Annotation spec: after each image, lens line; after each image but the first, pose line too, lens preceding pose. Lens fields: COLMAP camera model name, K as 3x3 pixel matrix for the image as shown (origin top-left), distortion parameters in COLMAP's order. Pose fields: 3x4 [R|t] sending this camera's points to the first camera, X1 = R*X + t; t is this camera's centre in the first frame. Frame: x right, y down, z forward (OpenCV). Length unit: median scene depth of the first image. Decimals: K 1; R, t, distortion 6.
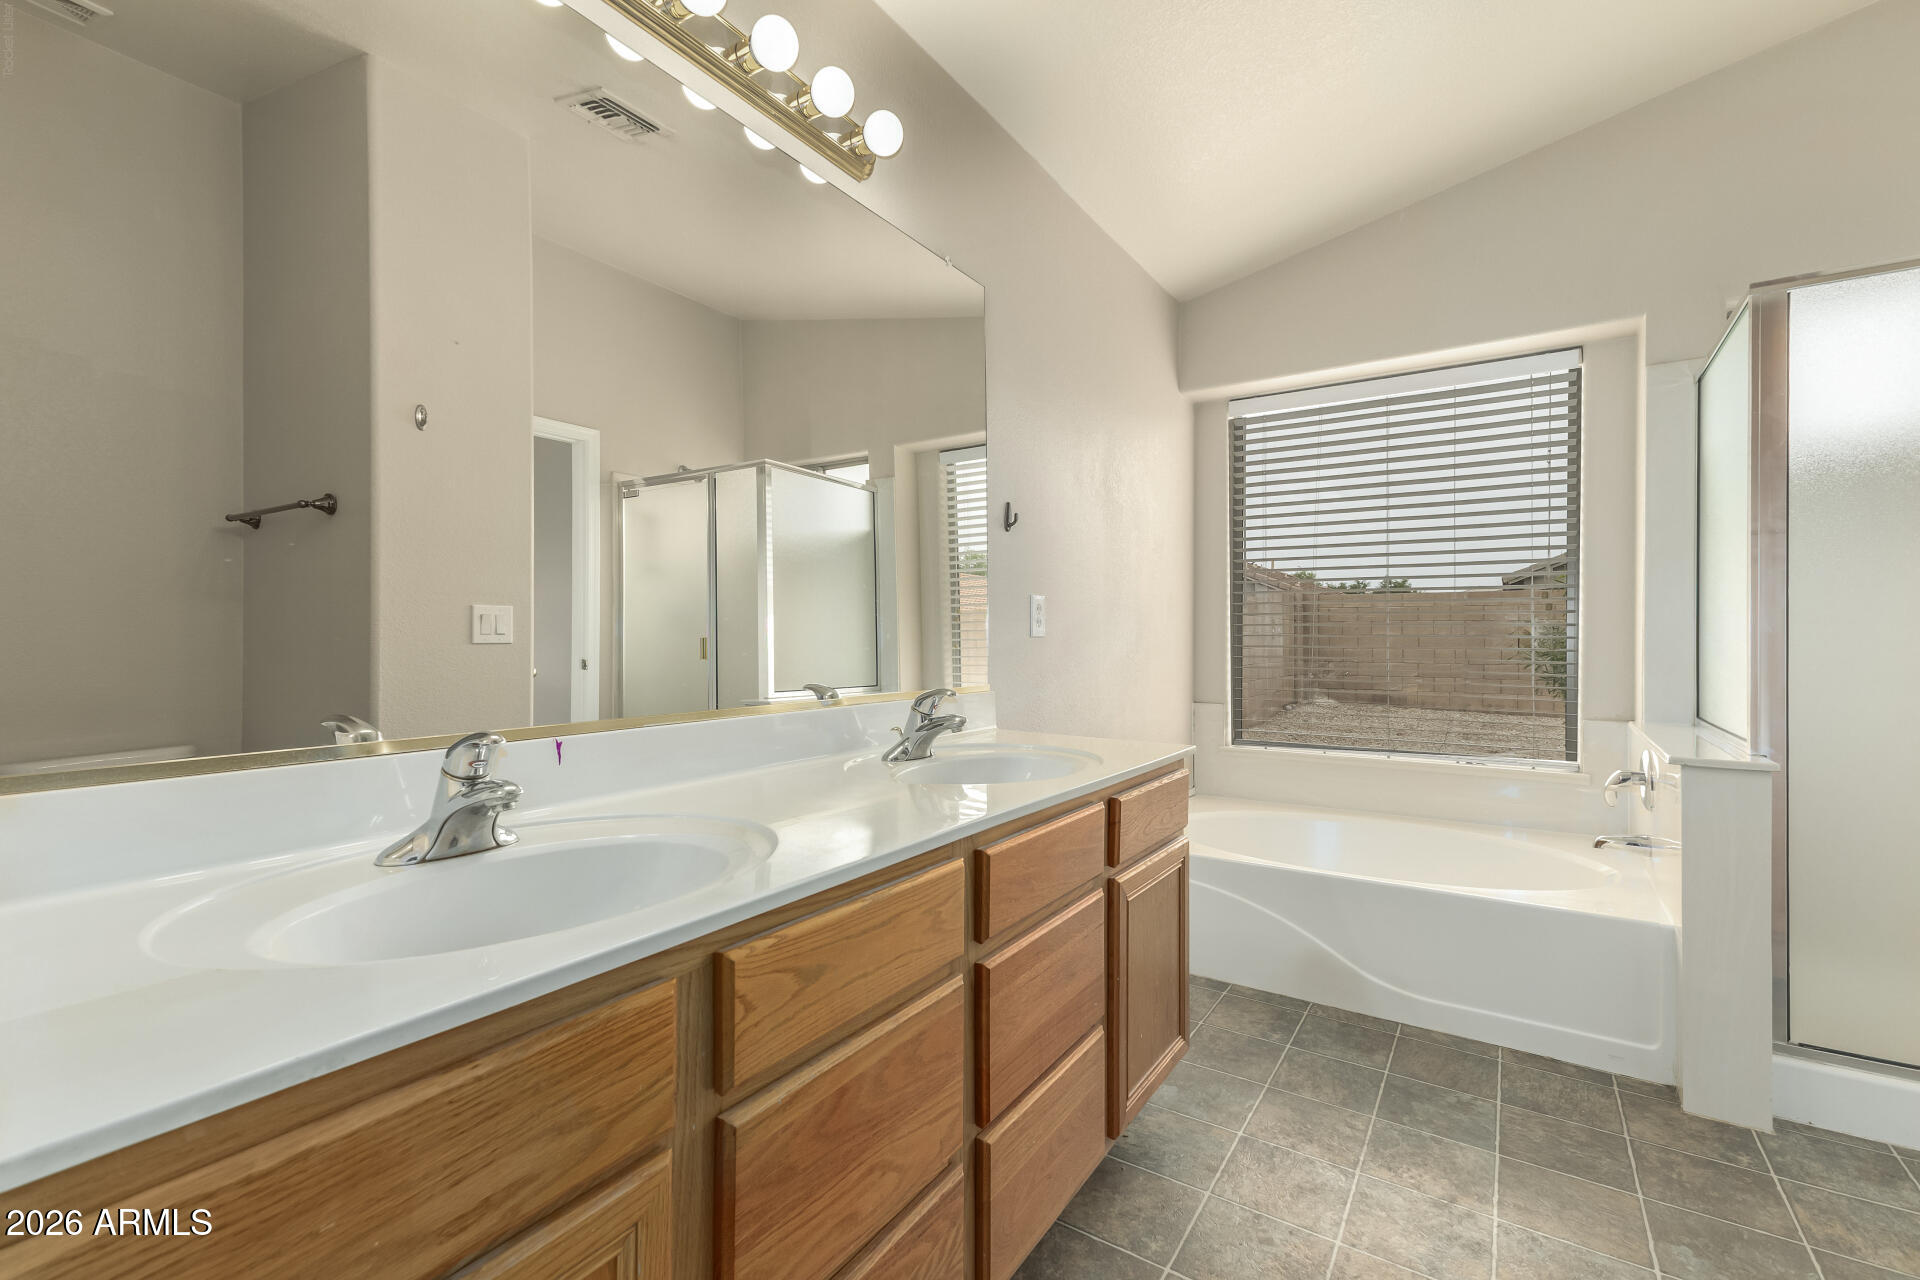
lens RADIAL K [[824.9, 0, 976.0], [0, 824.9, 645.4], [0, 0, 1]] dist [0.010961, -0.002035]
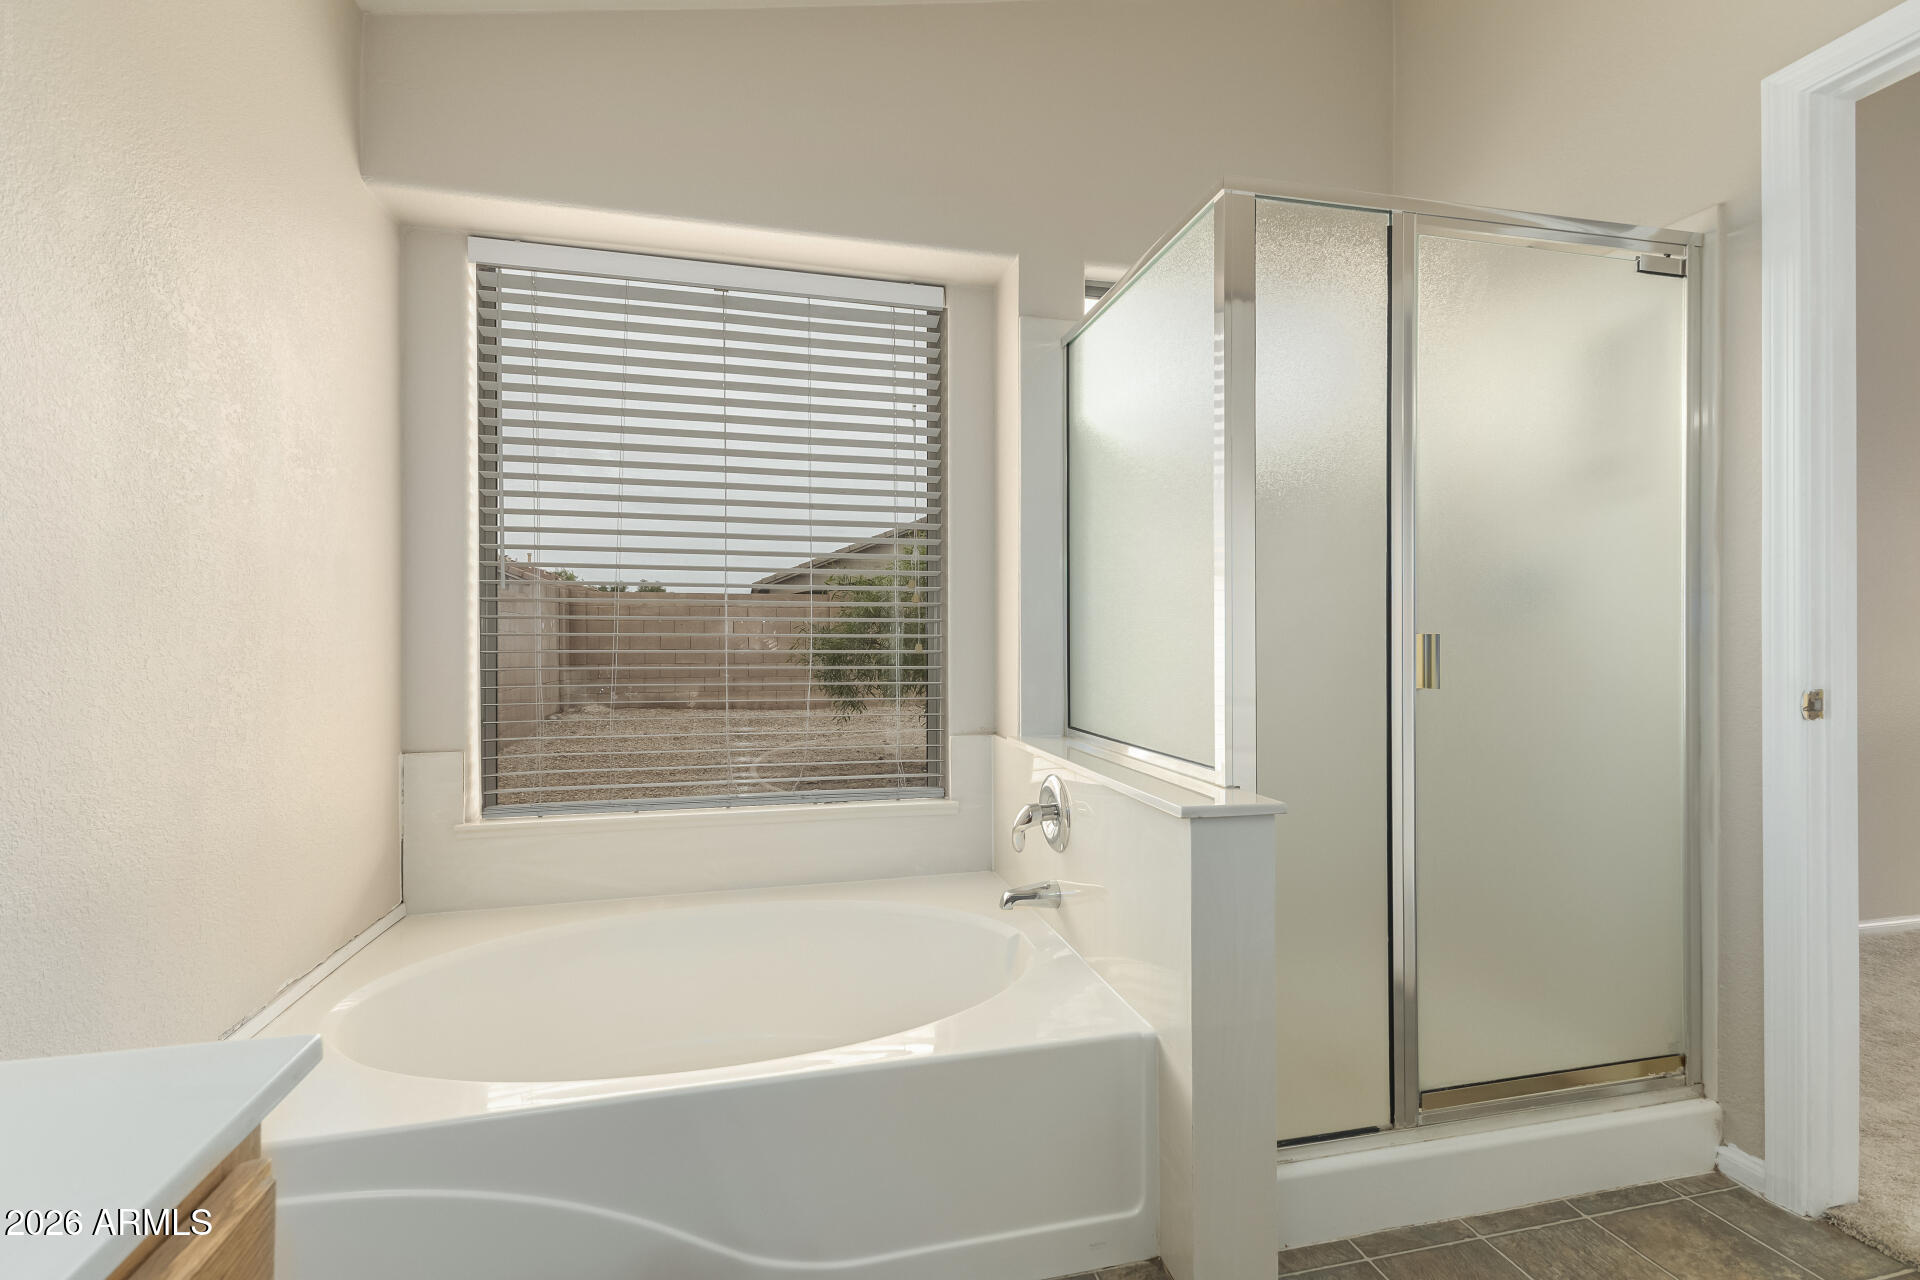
lens RADIAL K [[824.9, 0, 973.5], [0, 824.9, 649.4], [0, 0, 1]] dist [0.010961, -0.002035]
pose [[0.671277, -0.005391, 0.741187, 0.112317], [0.004459, 0.999985, 0.003234, 0.000539], [-0.741193, 0.001134, 0.671291, 0.353320]]
